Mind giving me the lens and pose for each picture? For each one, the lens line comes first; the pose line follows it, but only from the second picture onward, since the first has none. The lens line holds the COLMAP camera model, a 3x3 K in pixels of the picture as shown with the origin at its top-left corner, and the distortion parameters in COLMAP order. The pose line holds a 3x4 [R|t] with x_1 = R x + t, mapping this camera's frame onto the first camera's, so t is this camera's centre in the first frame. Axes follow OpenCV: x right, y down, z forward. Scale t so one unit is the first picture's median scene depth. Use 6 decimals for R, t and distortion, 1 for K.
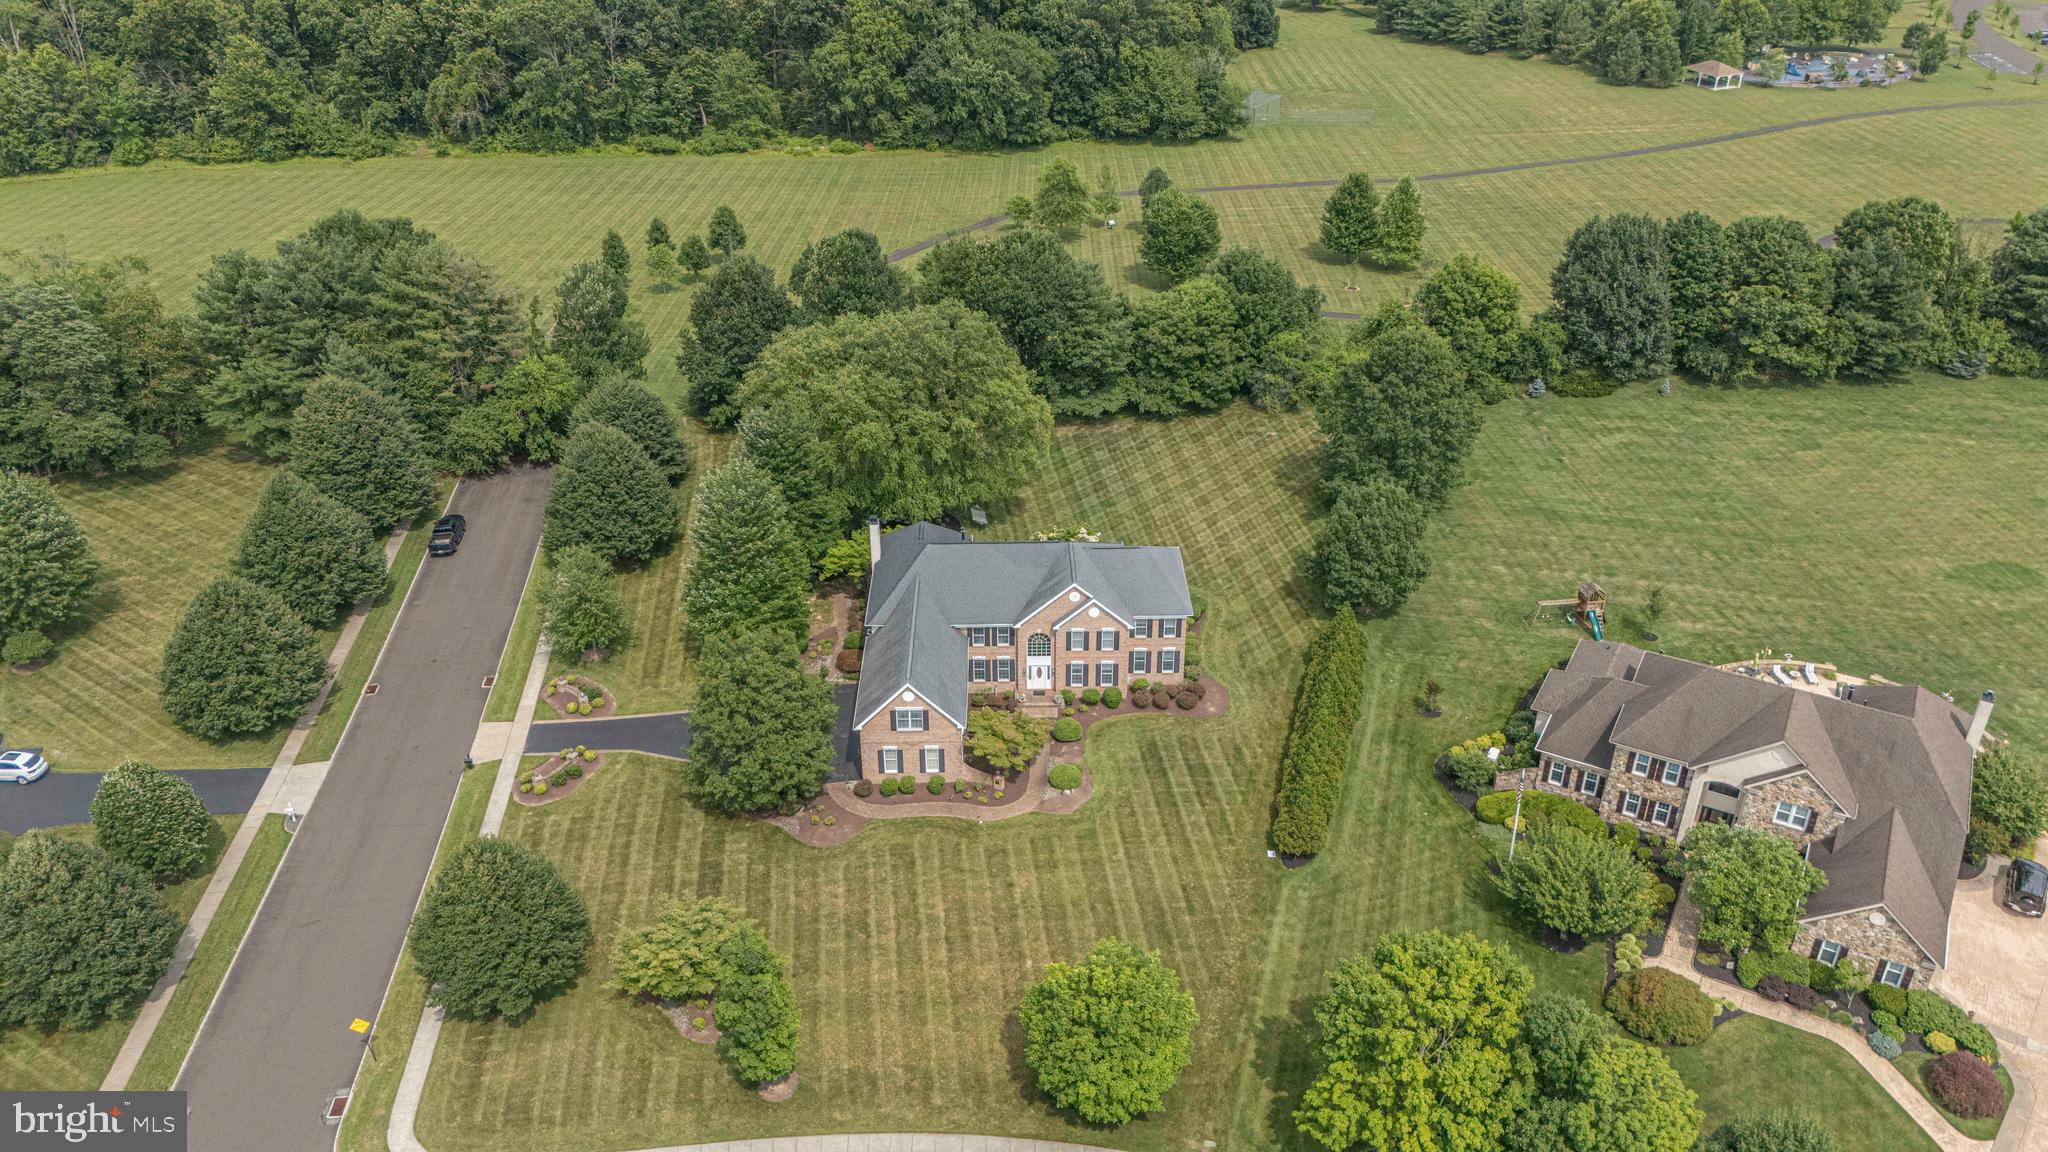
lens RADIAL K [[1513.1, 0, 1020.1], [0, 1513.1, 567.3], [0, 0, 1]] dist [0.077106, -0.074995]
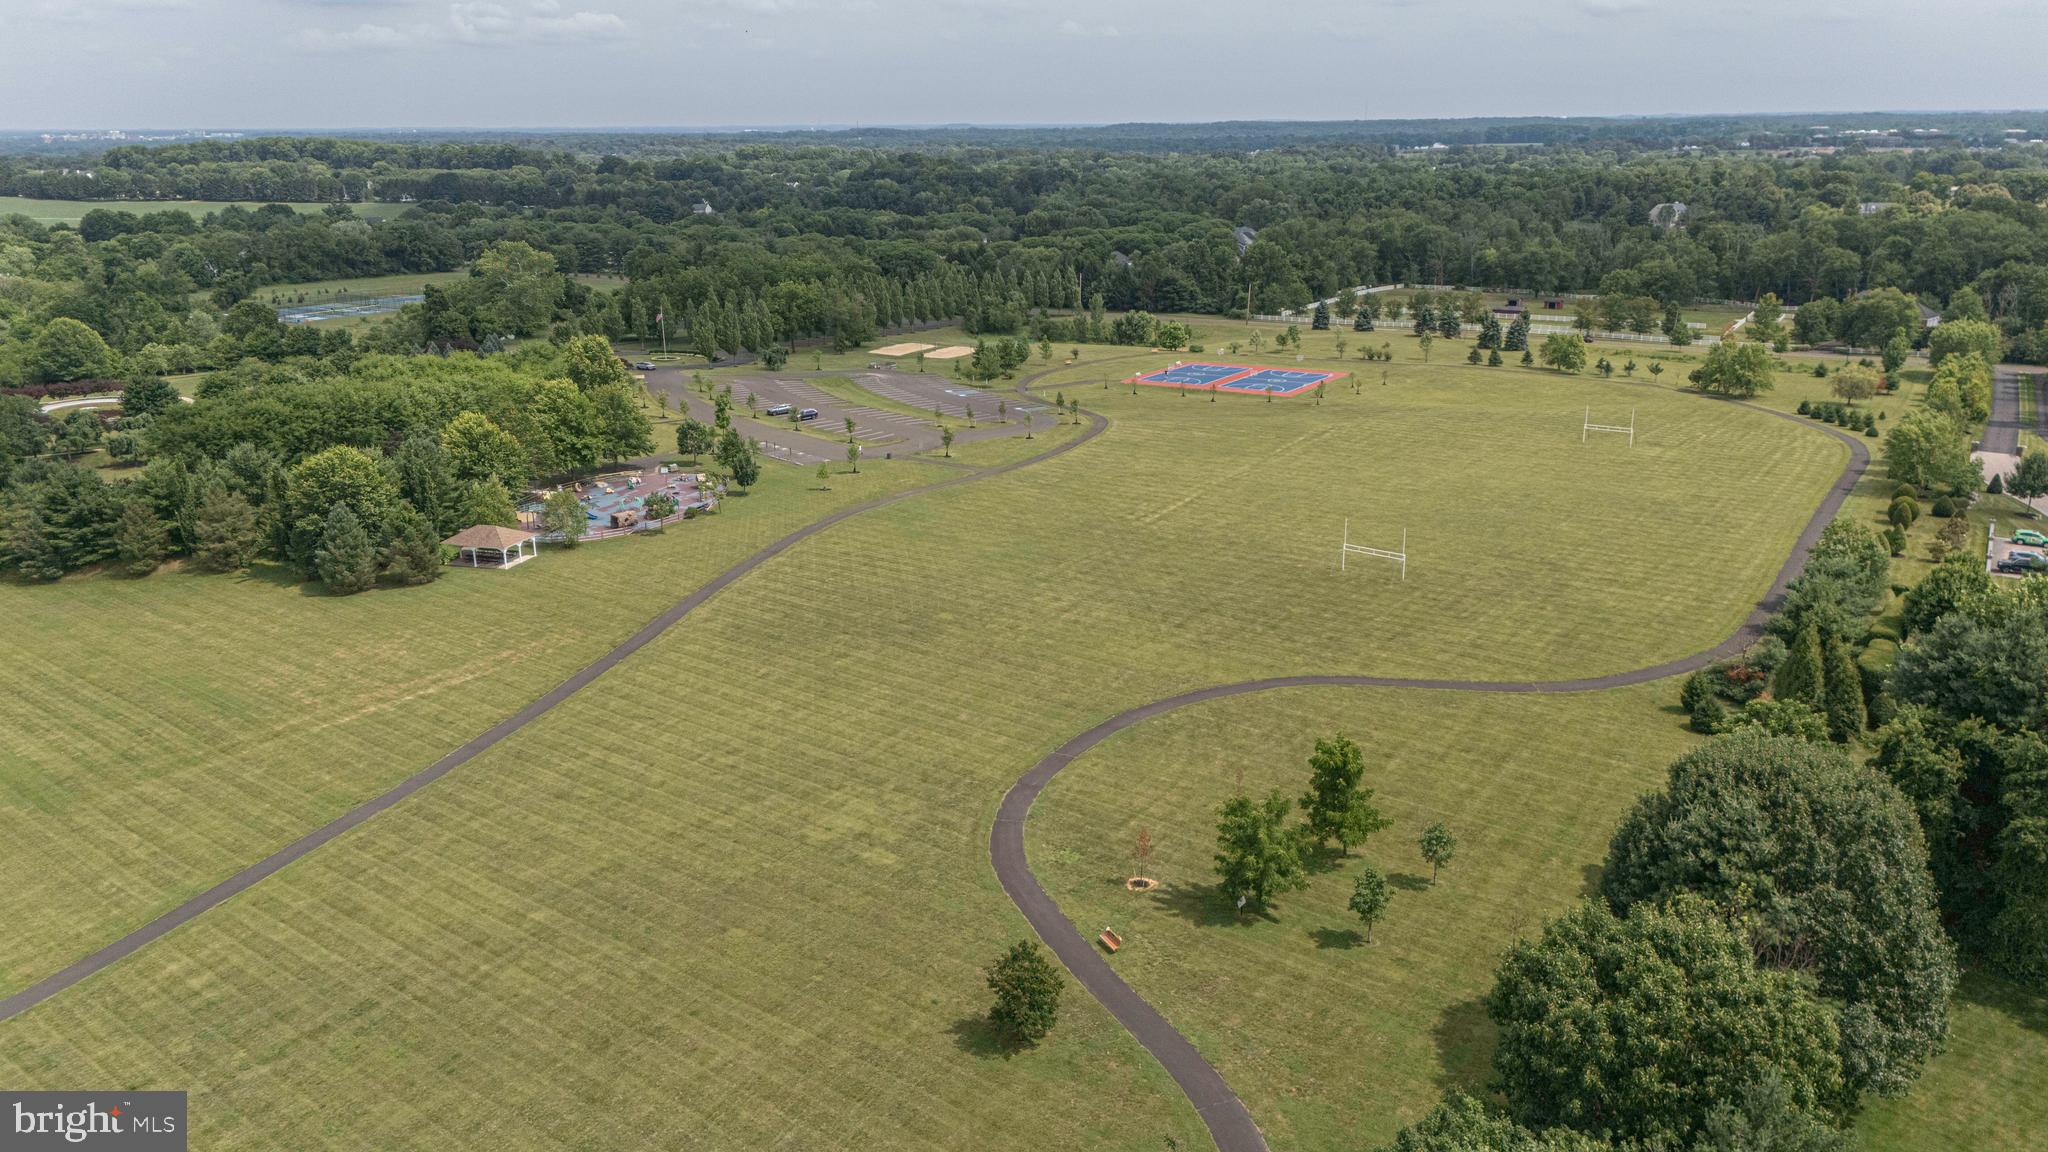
lens RADIAL K [[1506.1, 0, 1020.9], [0, 1506.1, 580.7], [0, 0, 1]] dist [0.074245, -0.073589]
pose [[0.629178, -0.228073, 0.743046, 0.236430], [0.392060, 0.918579, -0.050026, -0.362411], [-0.671137, 0.322794, 0.667367, 0.848832]]
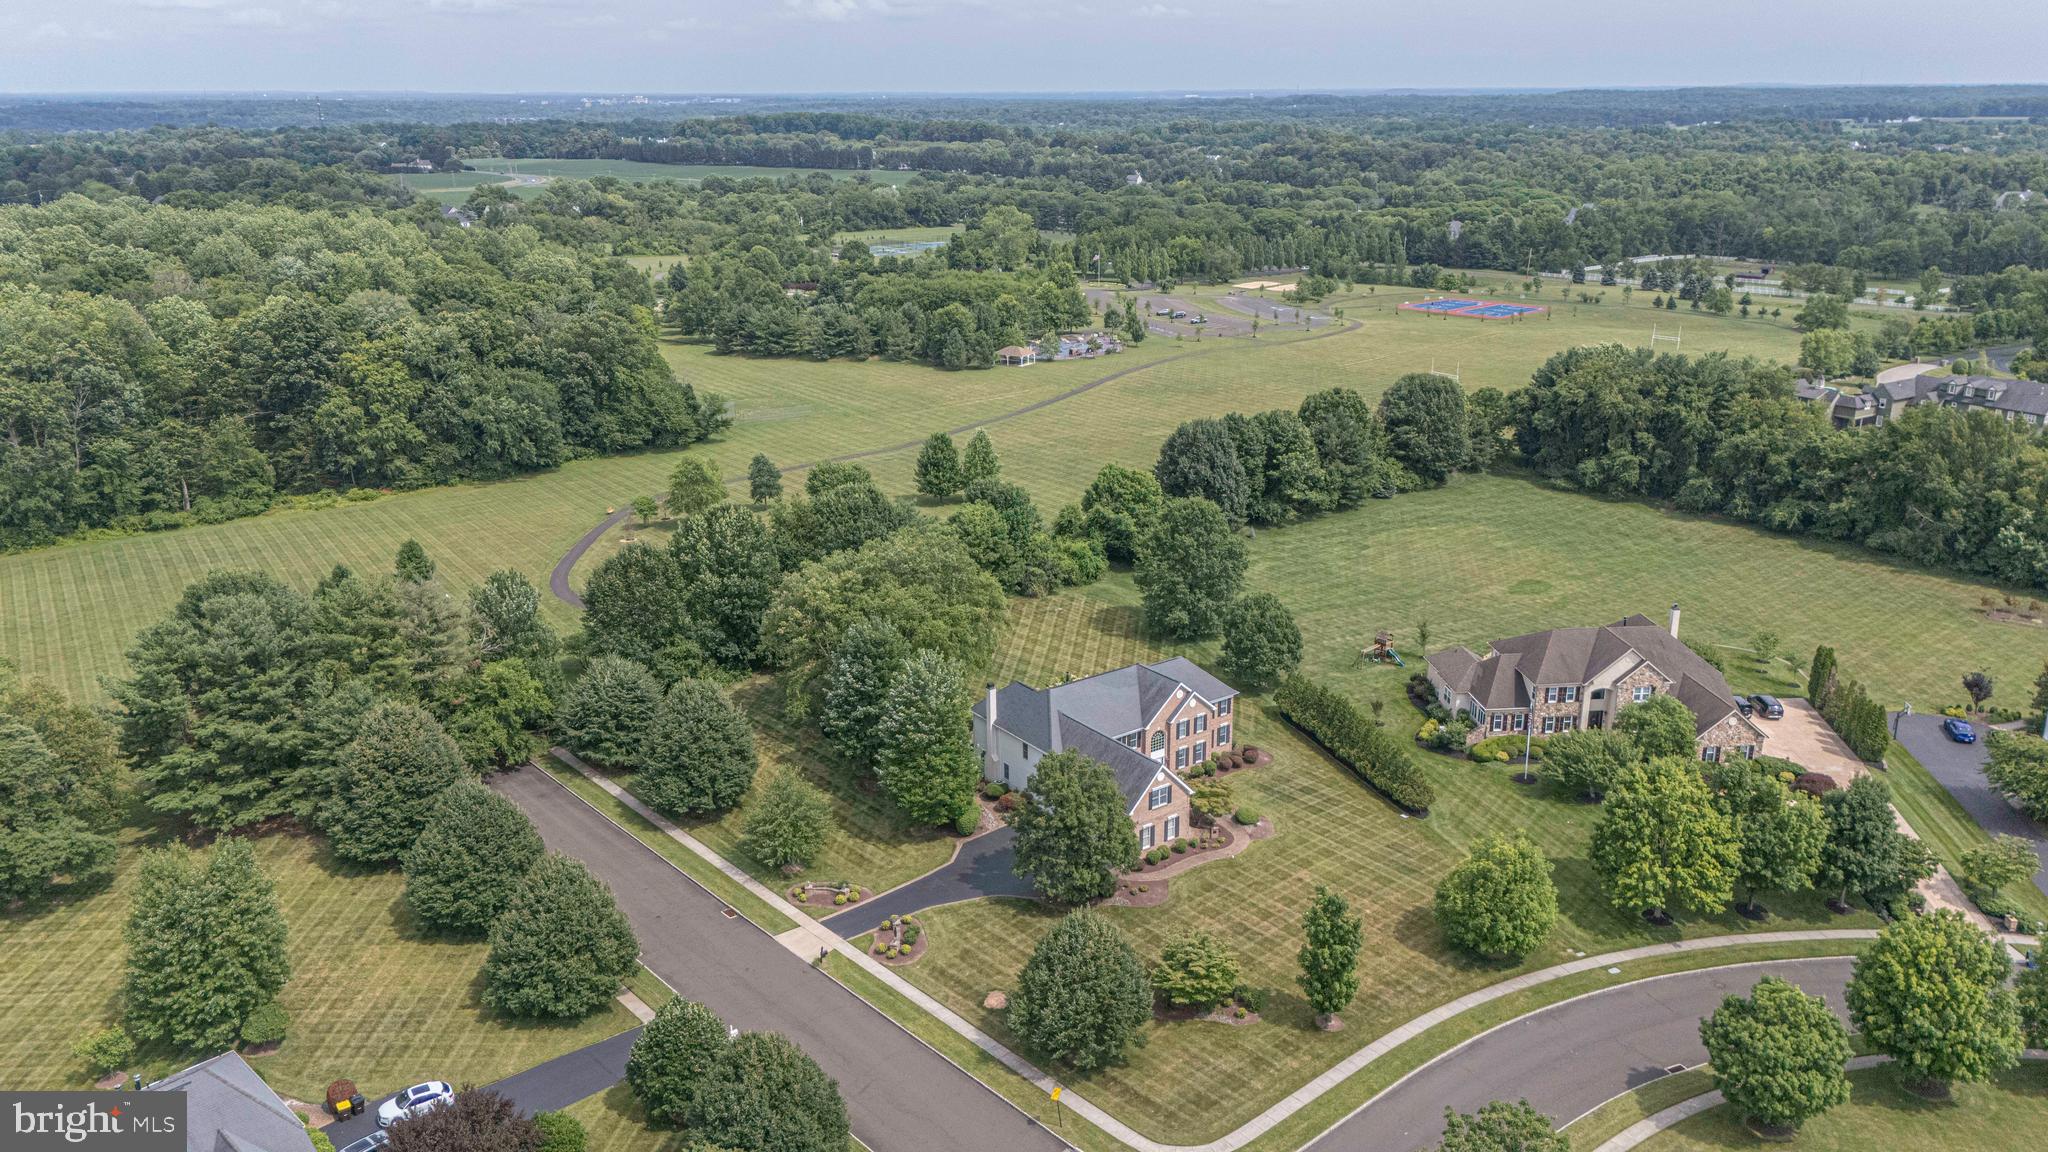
lens RADIAL K [[1513.1, 0, 1020.1], [0, 1513.1, 567.3], [0, 0, 1]] dist [0.077106, -0.074995]
pose [[0.817442, -0.173806, 0.549162, -0.534234], [0.287658, 0.949171, -0.127781, 0.029317], [-0.499040, 0.262425, 0.825889, -0.031499]]
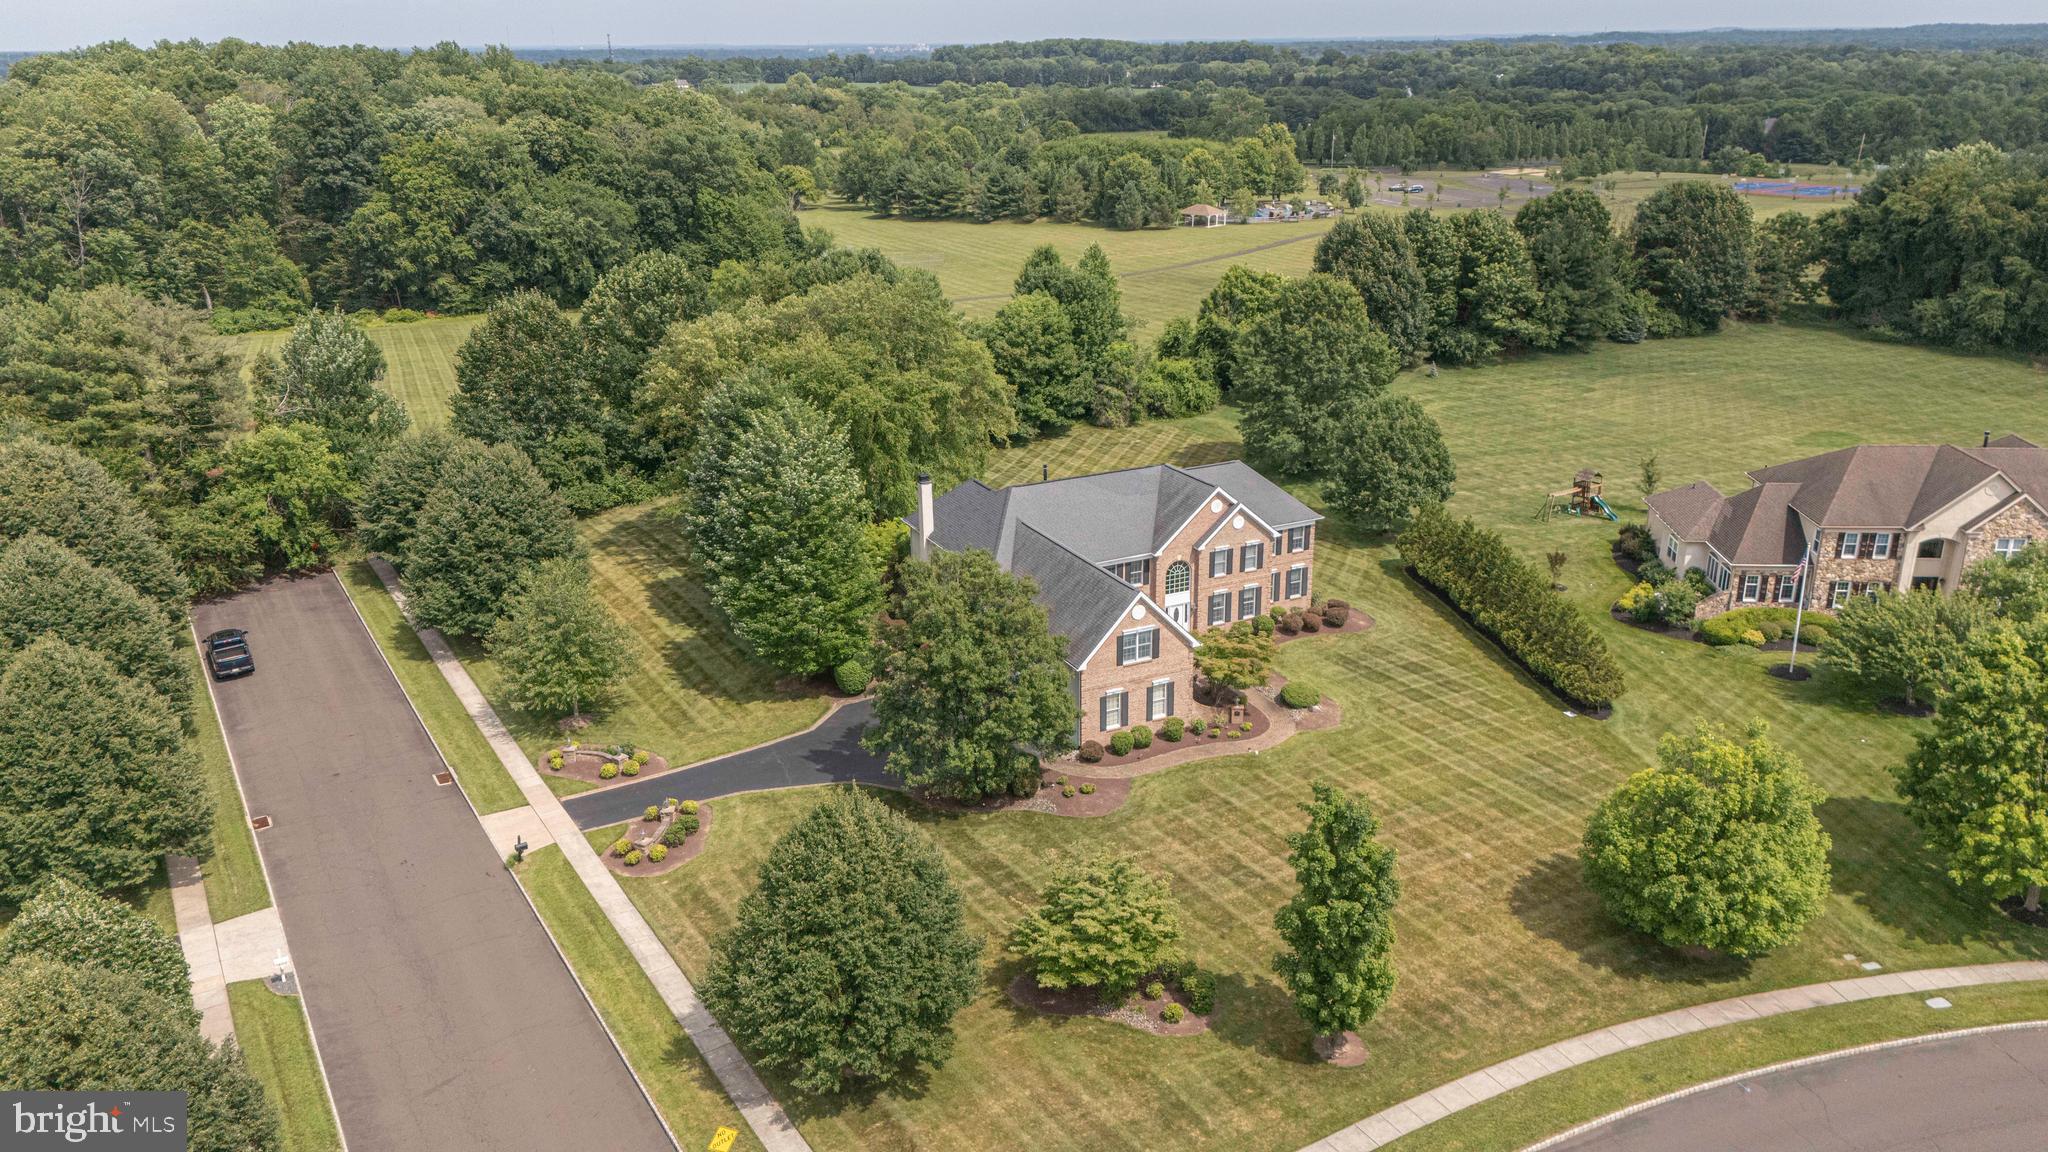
lens RADIAL K [[1506.1, 0, 1020.9], [0, 1506.1, 580.7], [0, 0, 1]] dist [0.074245, -0.073589]
pose [[0.905073, -0.149425, 0.398139, -0.274161], [0.218160, 0.966796, -0.133088, 0.100554], [-0.365033, 0.207313, 0.907619, 0.198890]]
